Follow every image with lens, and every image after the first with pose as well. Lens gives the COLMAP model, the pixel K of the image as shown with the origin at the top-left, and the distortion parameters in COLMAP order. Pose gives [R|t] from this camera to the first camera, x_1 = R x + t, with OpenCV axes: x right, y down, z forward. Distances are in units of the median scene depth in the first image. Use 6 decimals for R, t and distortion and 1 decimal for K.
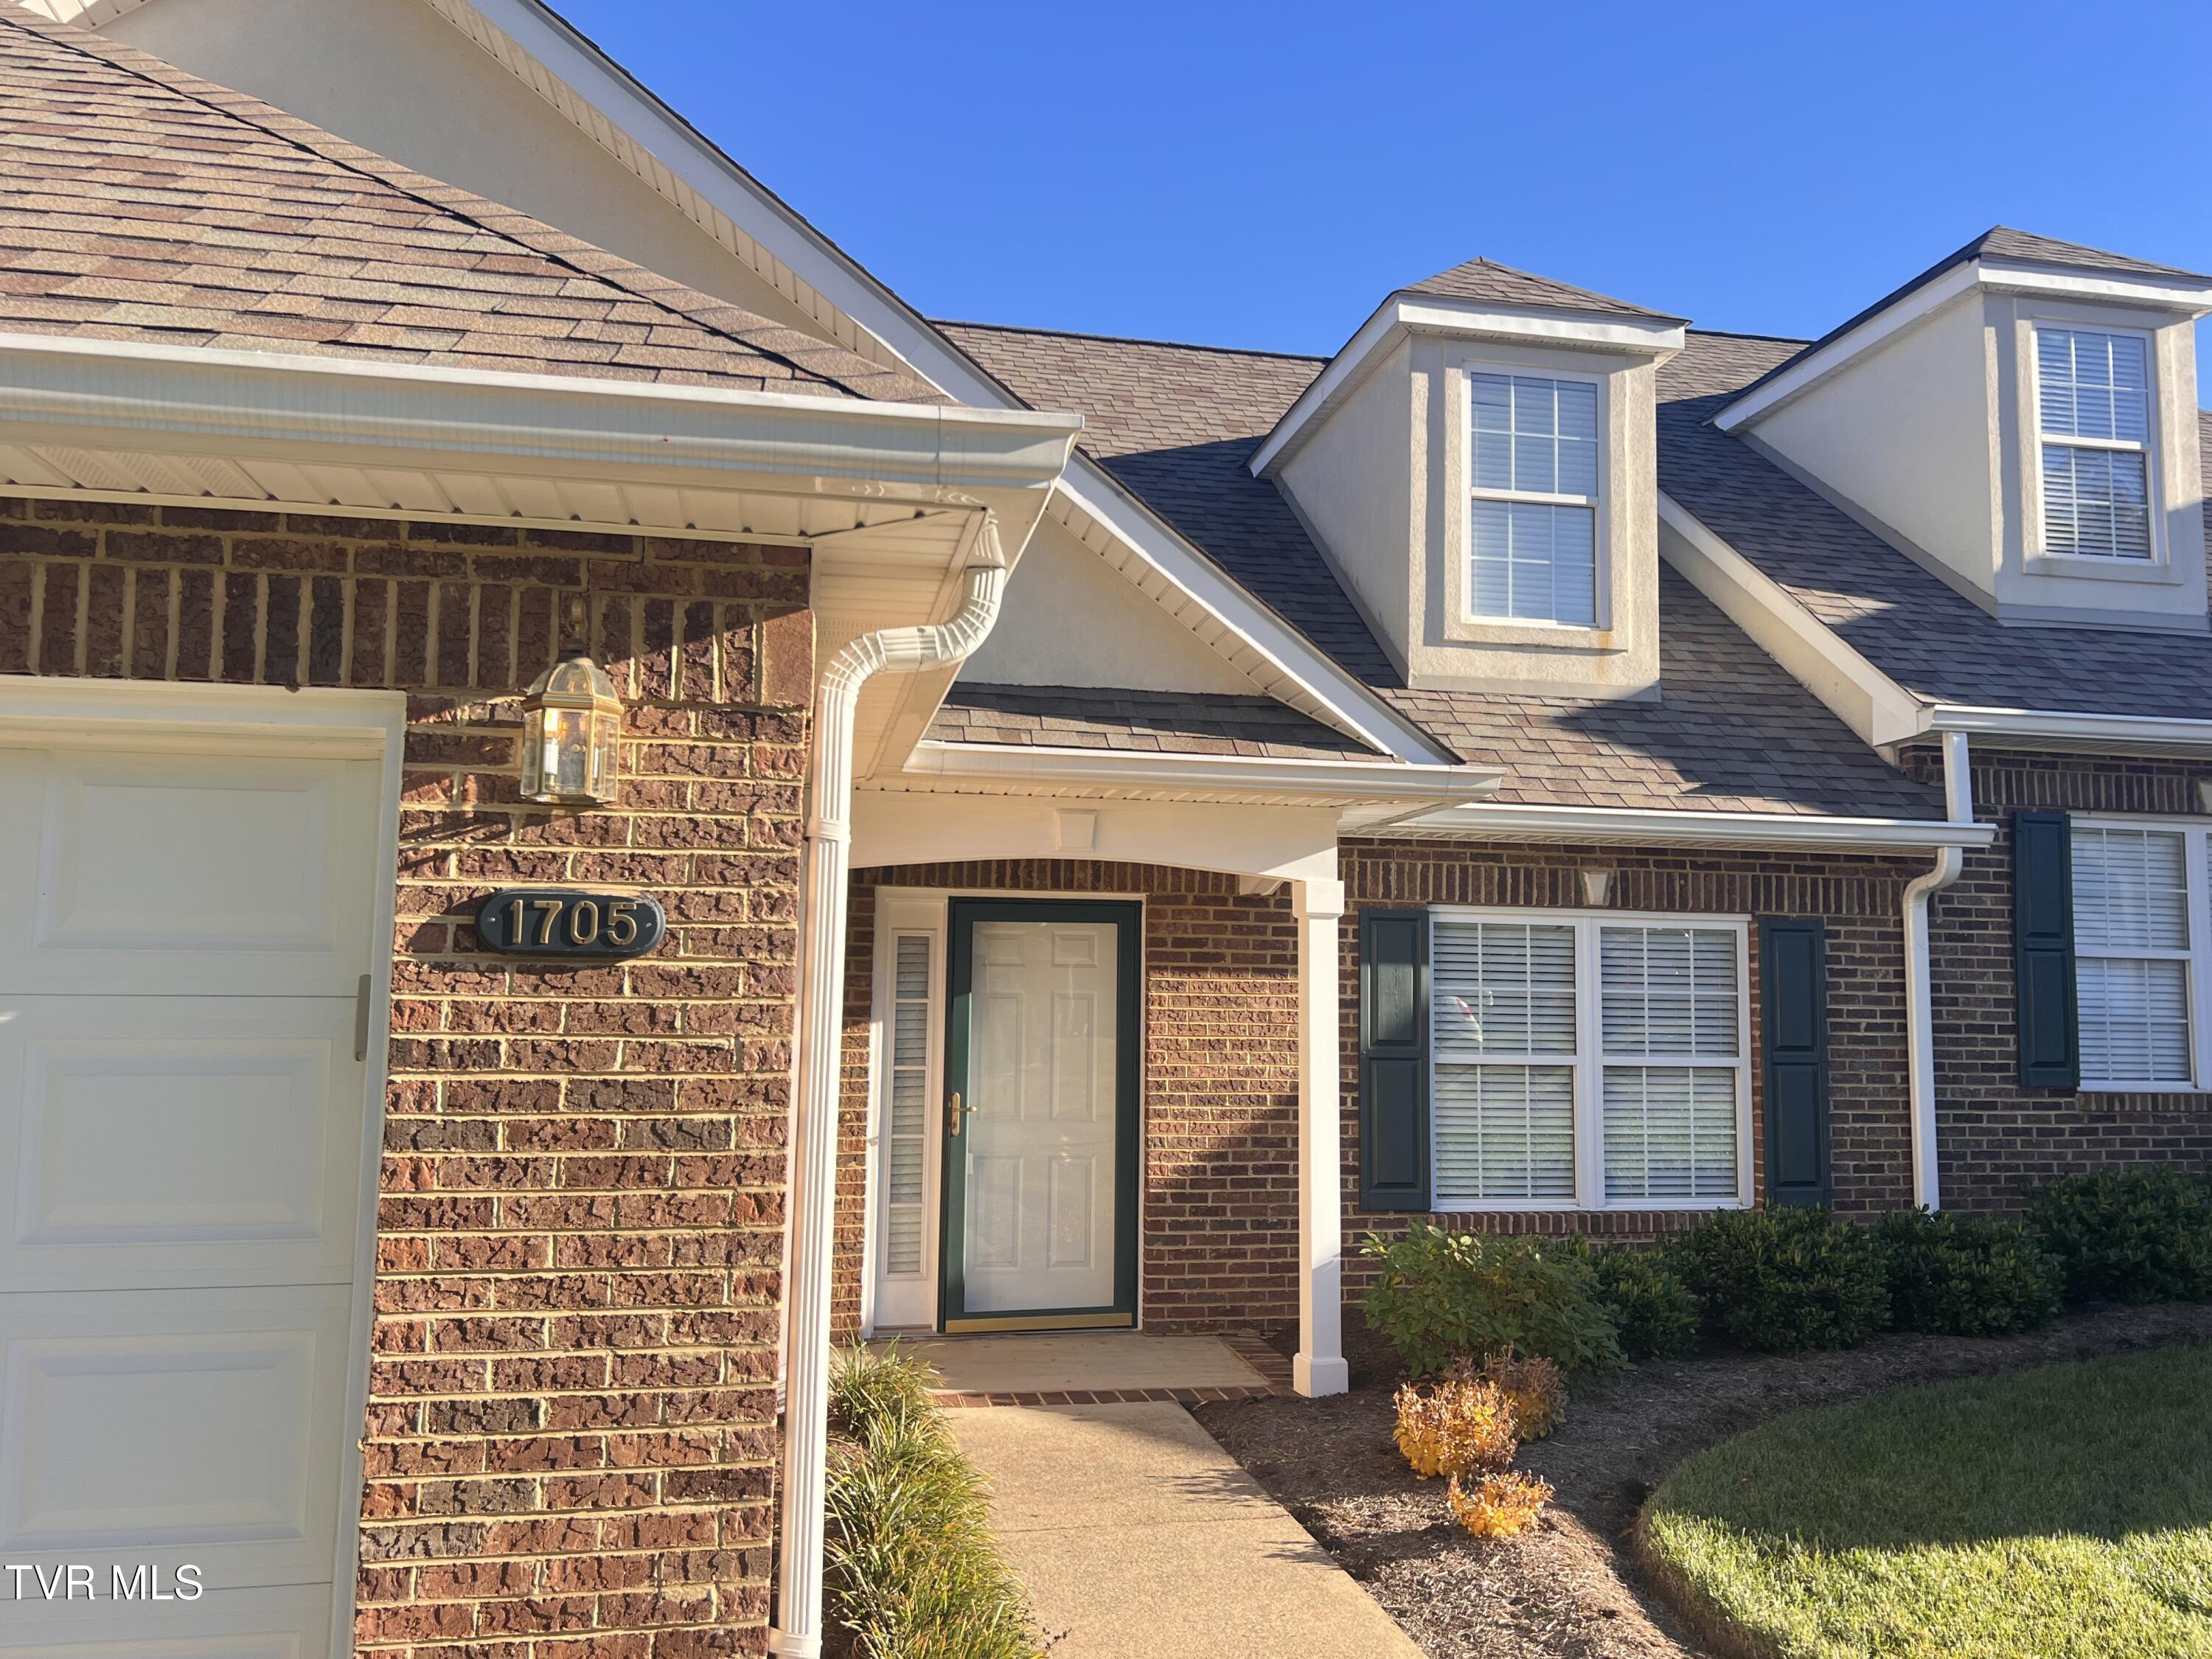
lens RADIAL K [[1703.9, 0, 1134.0], [0, 1703.9, 828.0], [0, 0, 1]] dist [0.152008, -0.360778]
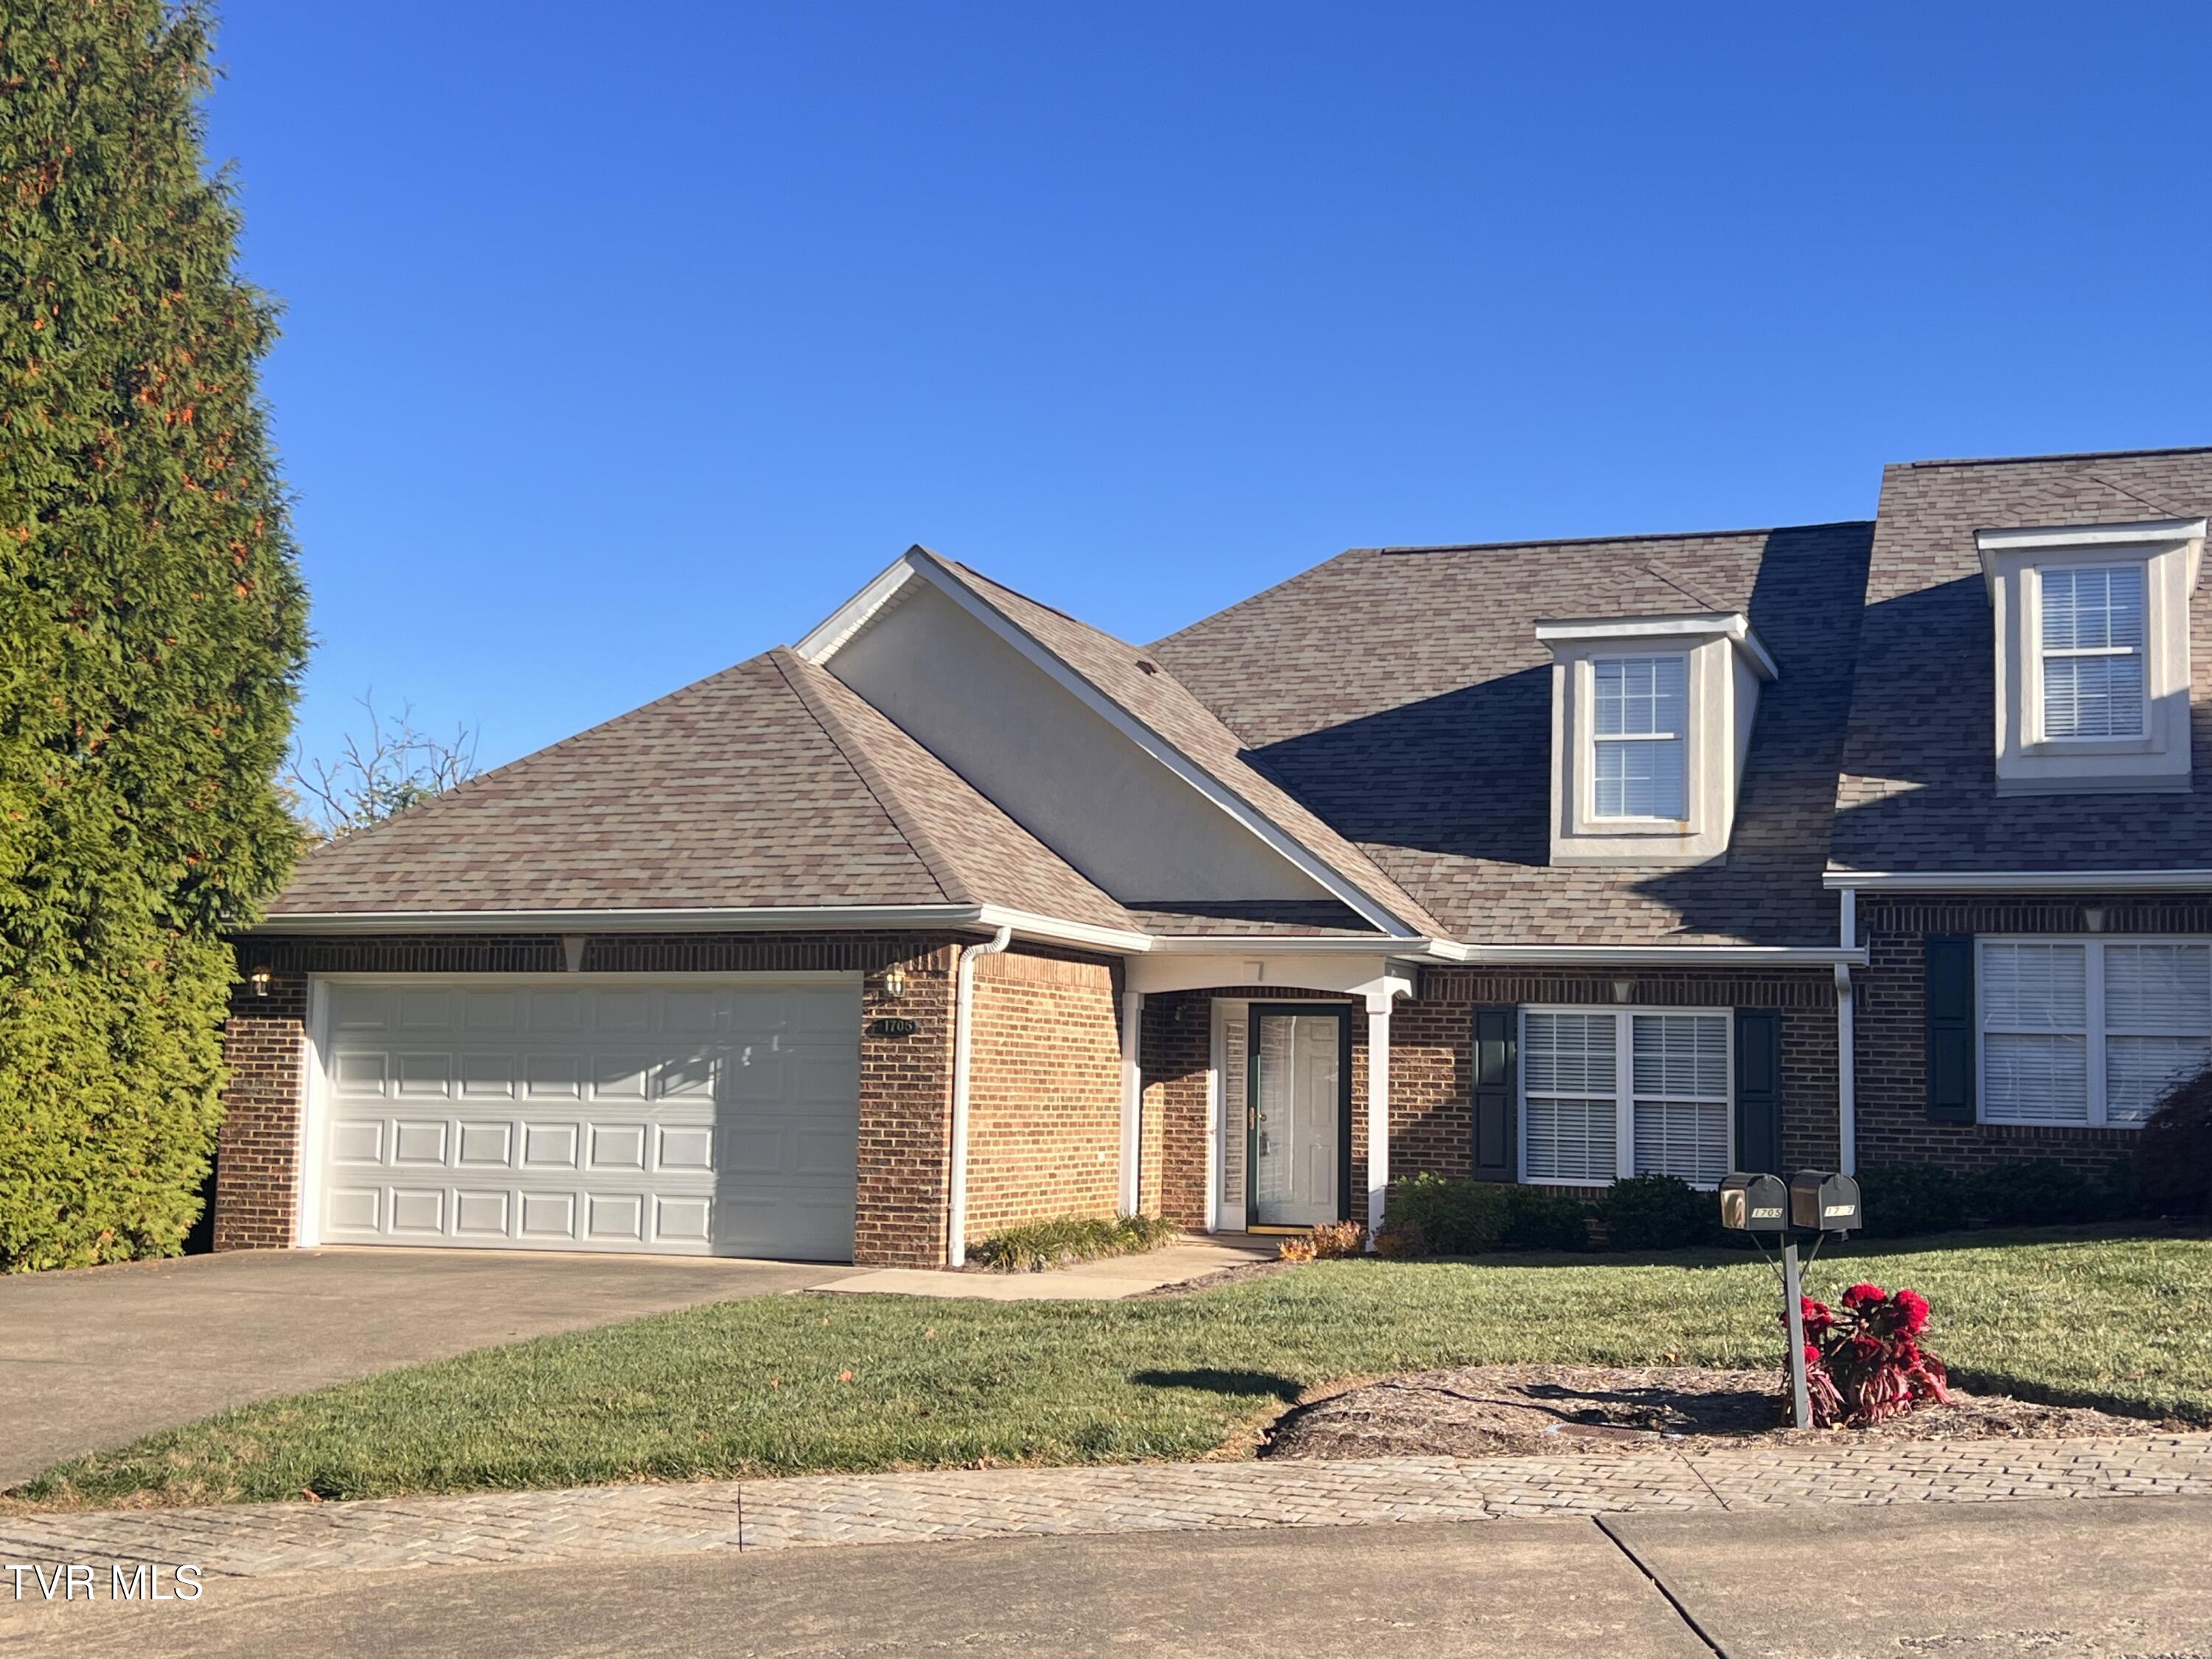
lens RADIAL K [[2645.0, 0, 1106.0], [0, 2645.0, 829.5], [0, 0, 1]] dist [0.131277, -0.396309]
pose [[0.855234, -0.043189, -0.516440, 1.131148], [0.041408, 0.999030, -0.014975, -0.099749], [0.516586, -0.008577, 0.856192, -1.387357]]
